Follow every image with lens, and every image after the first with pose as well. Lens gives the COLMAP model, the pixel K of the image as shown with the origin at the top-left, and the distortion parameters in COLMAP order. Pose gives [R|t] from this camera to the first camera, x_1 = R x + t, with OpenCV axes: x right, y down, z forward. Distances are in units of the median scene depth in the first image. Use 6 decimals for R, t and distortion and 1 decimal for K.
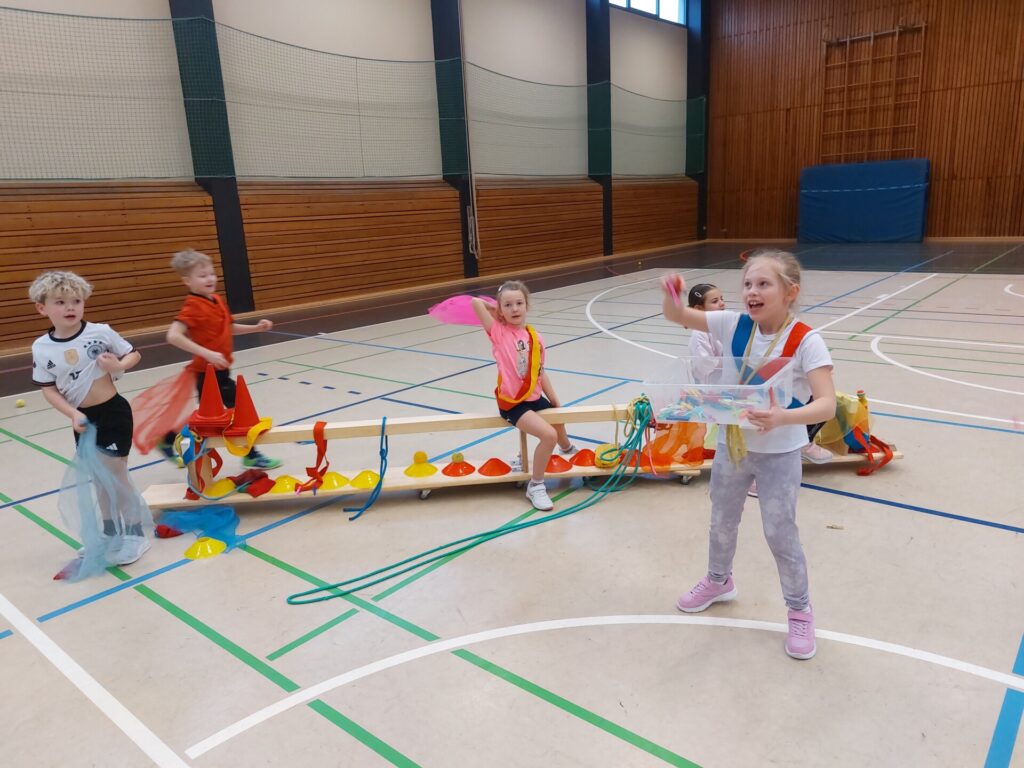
lens RADIAL K [[740.1, 0, 512.0], [0, 740.1, 384.0], [0, 0, 1]] dist [0.034700, -0.021241]
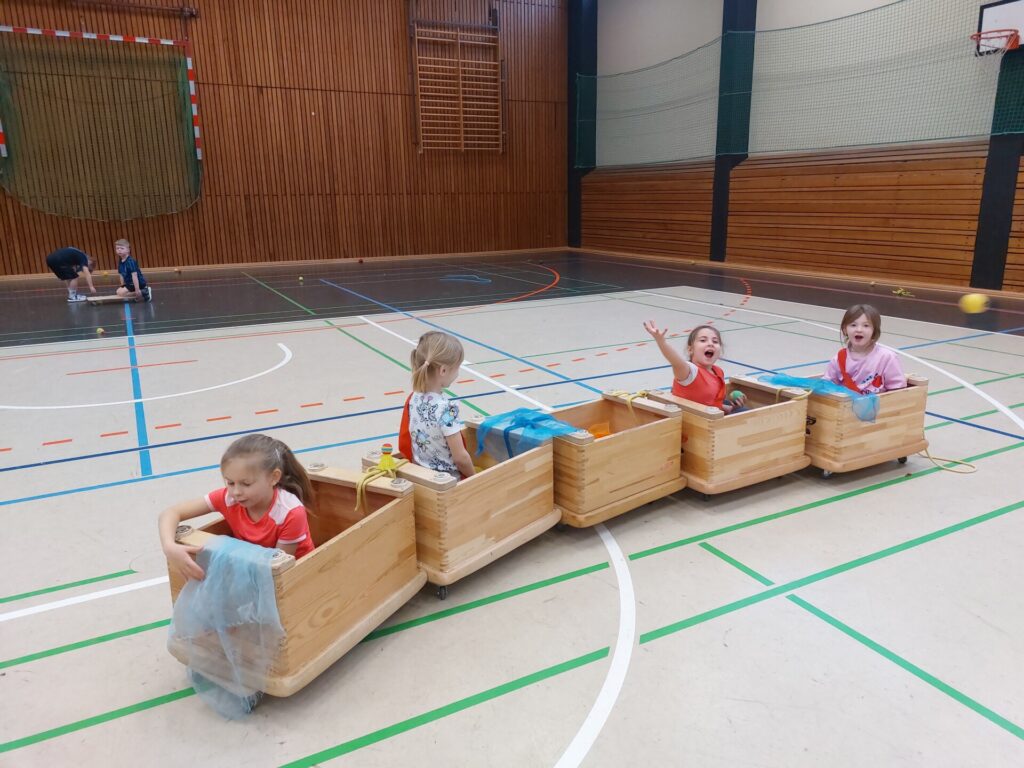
lens RADIAL K [[740.1, 0, 512.0], [0, 740.1, 384.0], [0, 0, 1]] dist [0.034700, -0.021241]
pose [[-0.382820, 0.283671, -0.879192, 0.925205], [-0.182043, 0.909866, 0.372834, -0.308217], [0.905709, 0.302779, -0.296675, 1.084956]]
